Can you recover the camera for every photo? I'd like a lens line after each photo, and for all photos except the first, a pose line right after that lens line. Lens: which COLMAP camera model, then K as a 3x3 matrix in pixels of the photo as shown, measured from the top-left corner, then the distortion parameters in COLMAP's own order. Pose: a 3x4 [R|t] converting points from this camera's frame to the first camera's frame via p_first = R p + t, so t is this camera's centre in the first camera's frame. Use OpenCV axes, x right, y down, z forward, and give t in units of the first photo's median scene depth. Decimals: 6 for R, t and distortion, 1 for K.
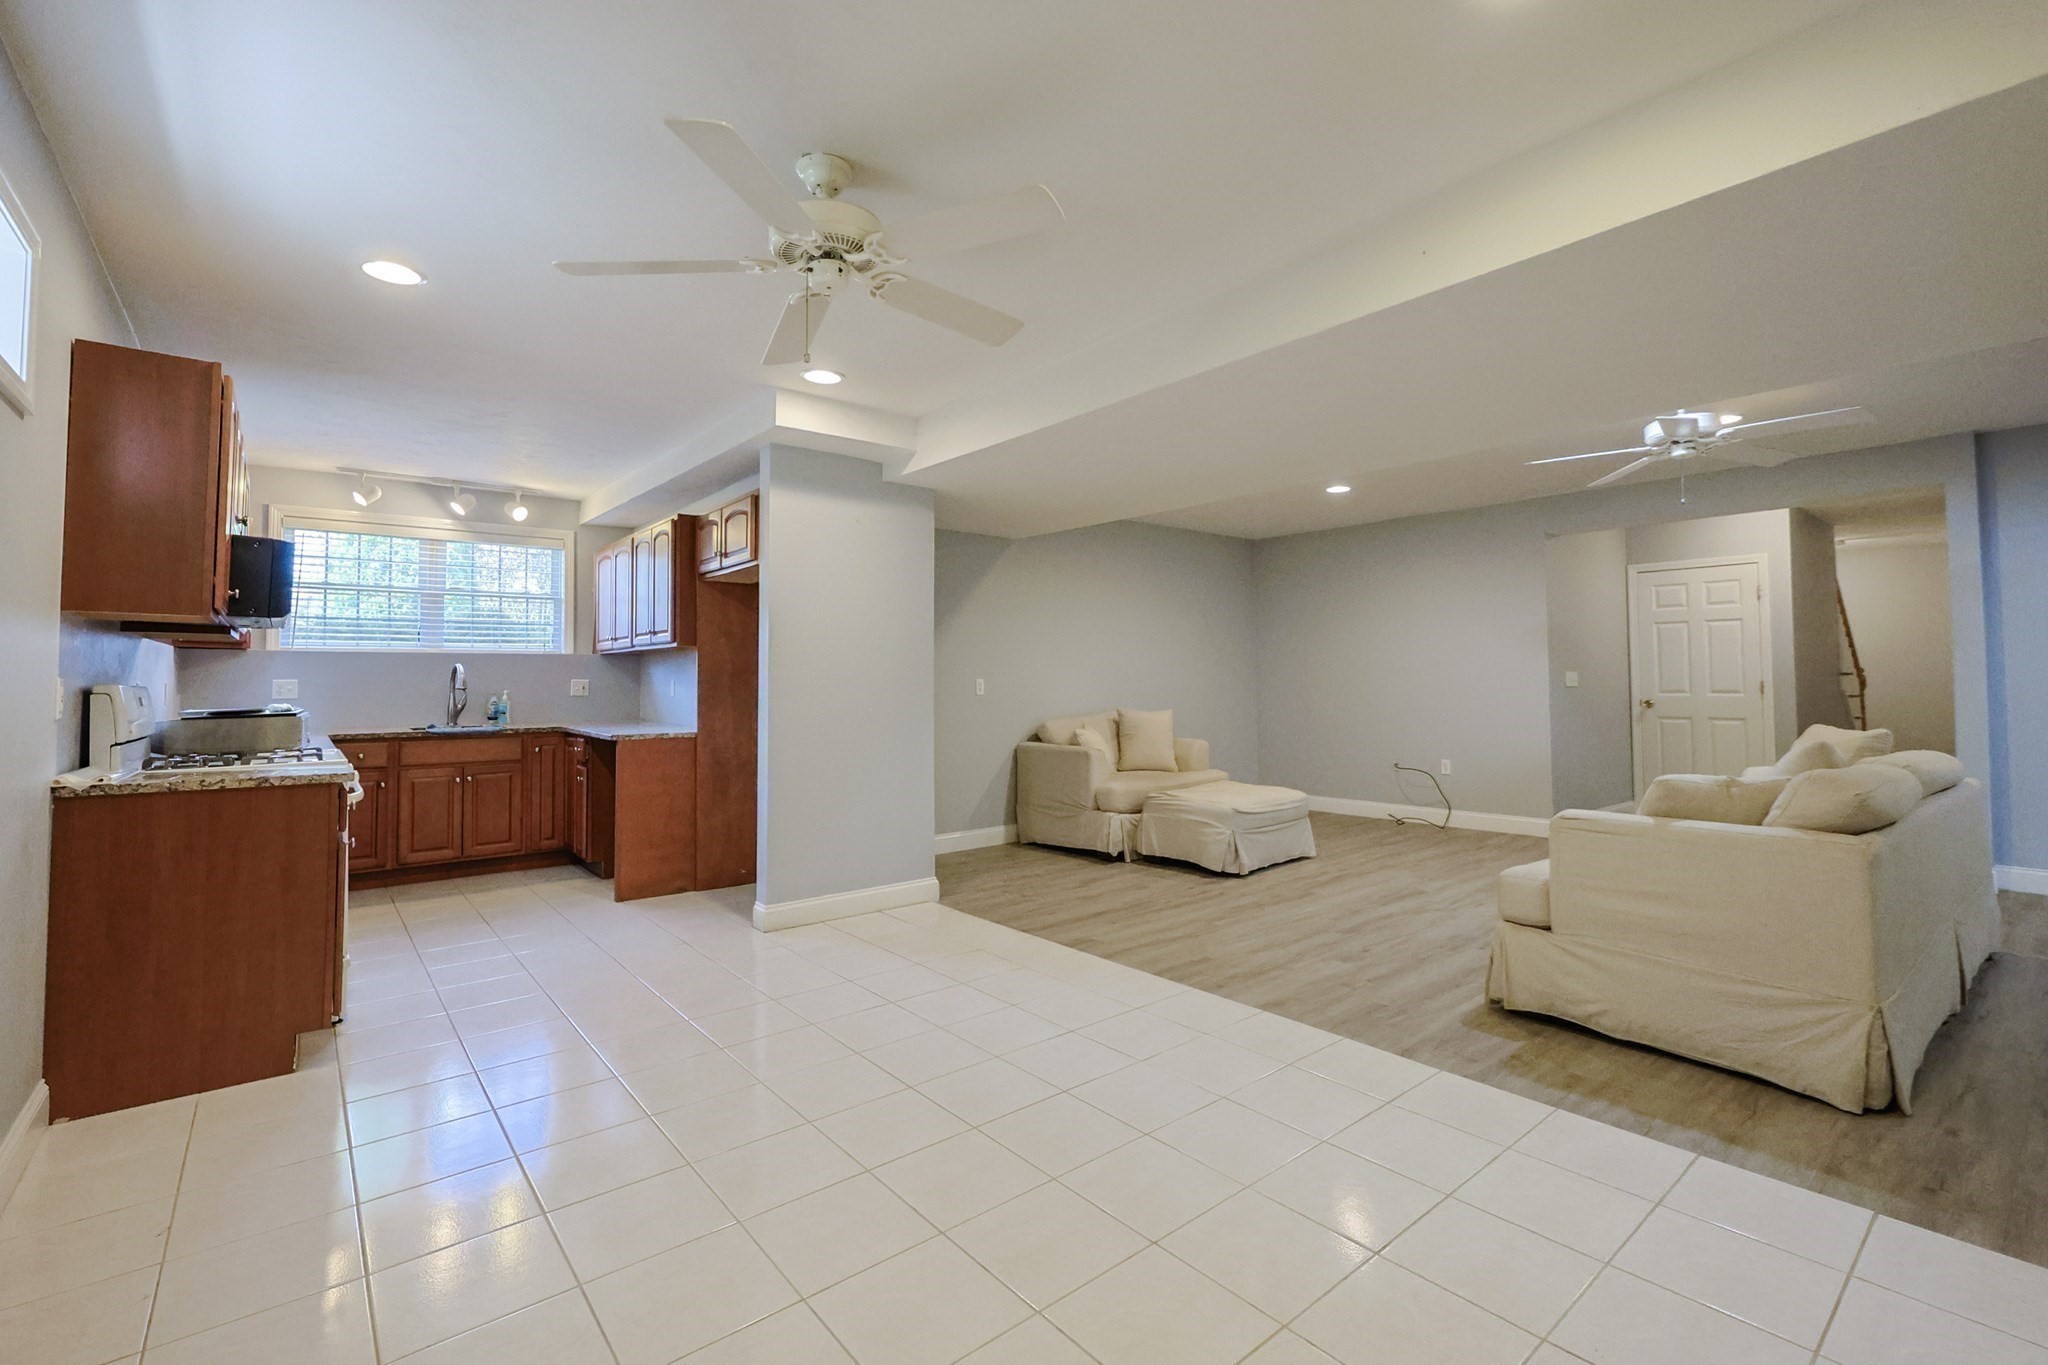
lens RADIAL K [[888.8, 0, 1035.4], [0, 888.8, 673.8], [0, 0, 1]] dist [-0.003735, 0.000227]
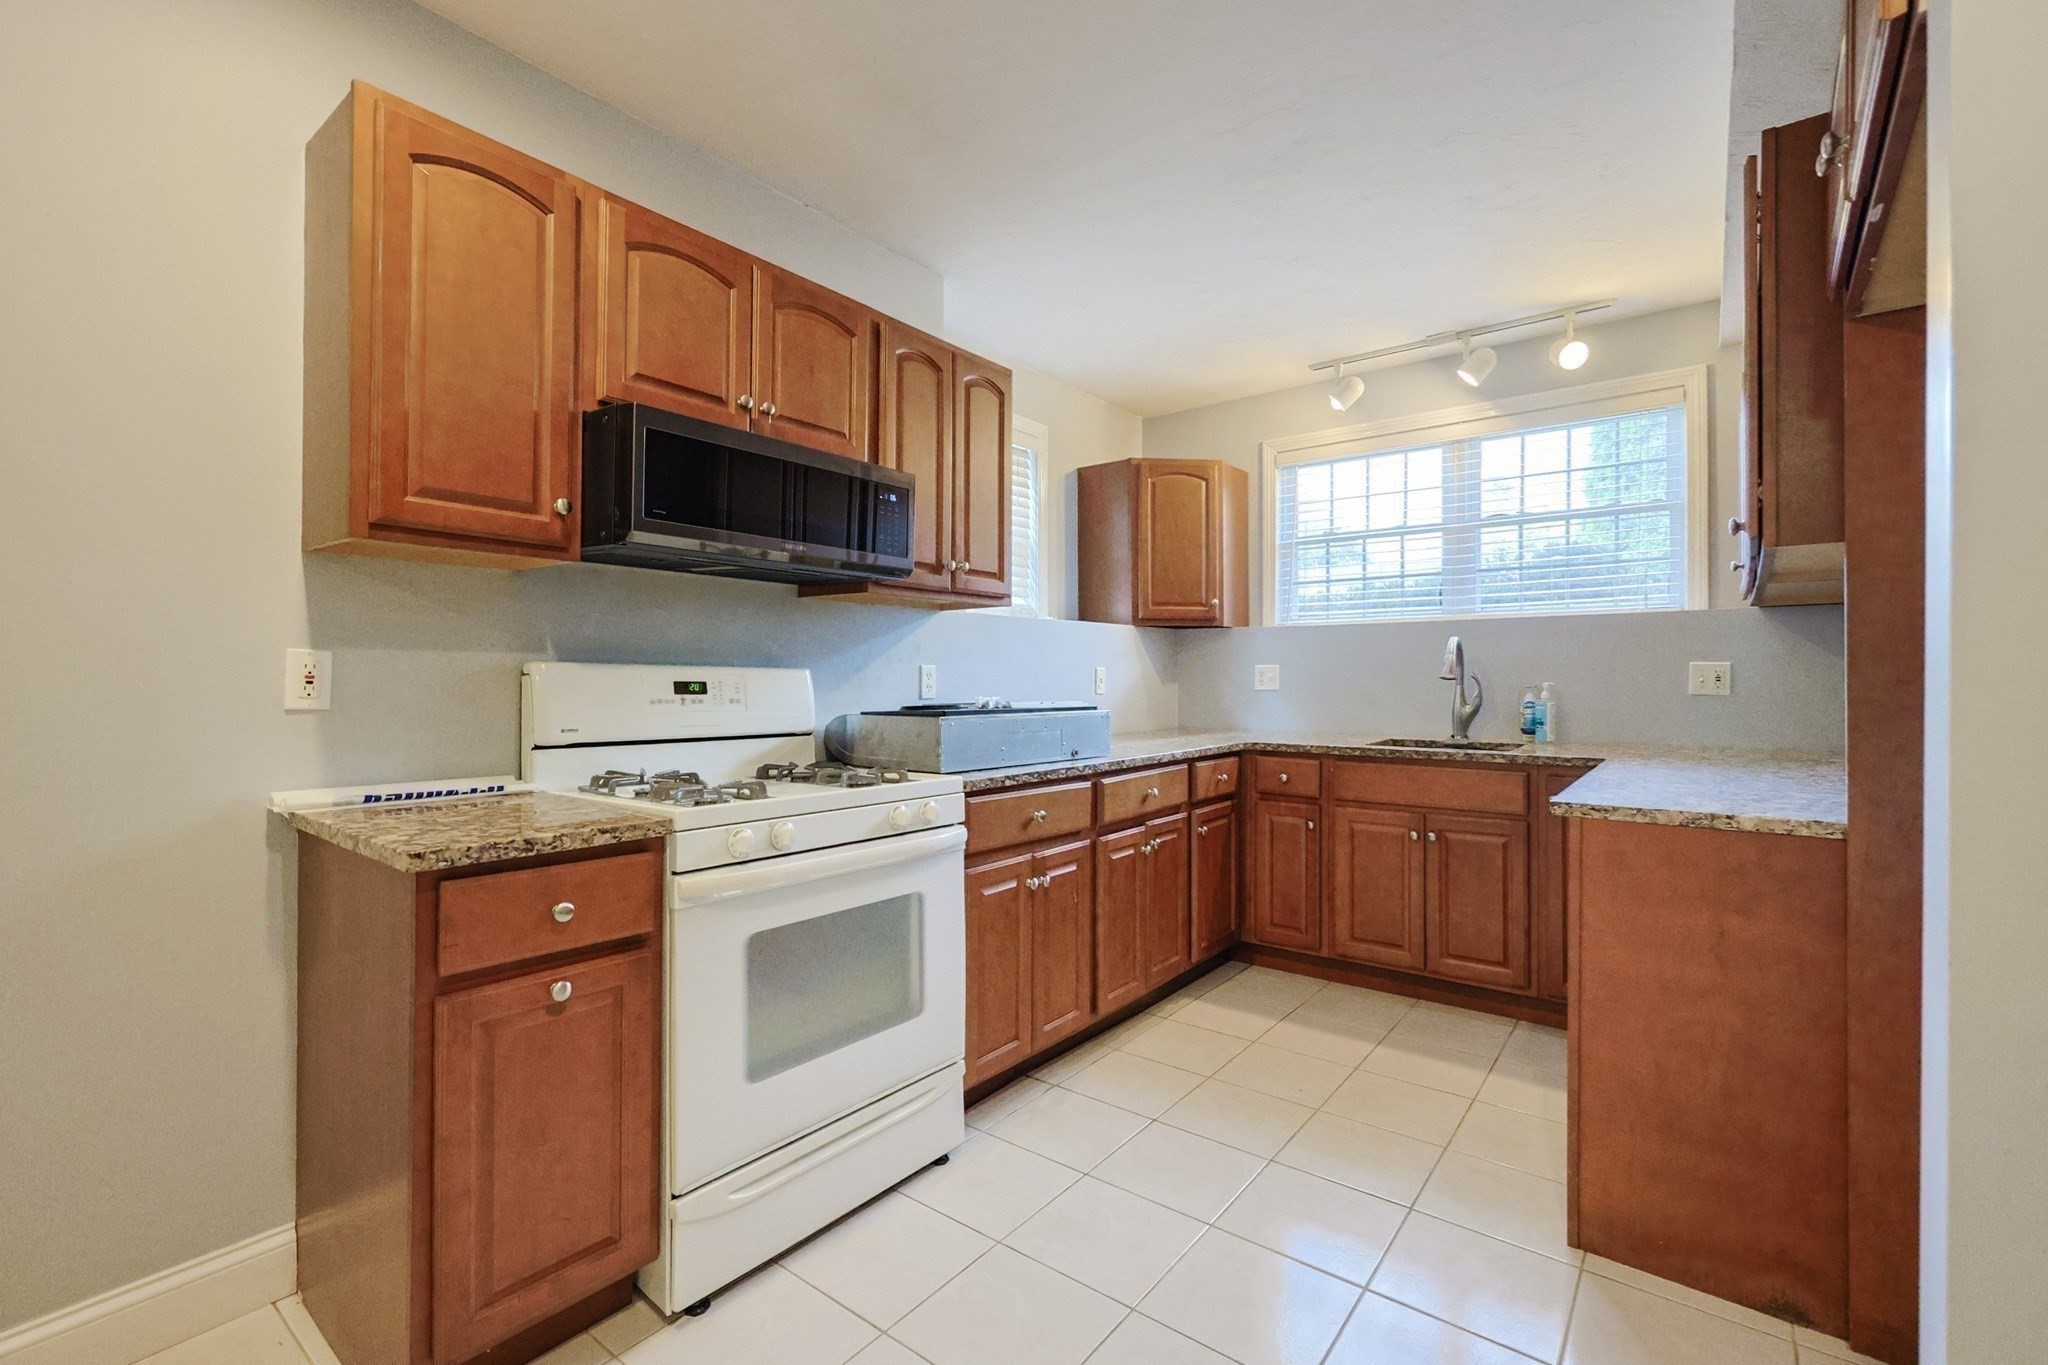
lens RADIAL K [[888.8, 0, 1035.4], [0, 888.8, 673.8], [0, 0, 1]] dist [-0.003735, 0.000227]
pose [[0.213407, 0.002003, -0.976961, -0.132811], [0.008007, 0.999961, 0.003799, 0.009686], [0.976931, -0.008634, 0.213382, 0.609811]]
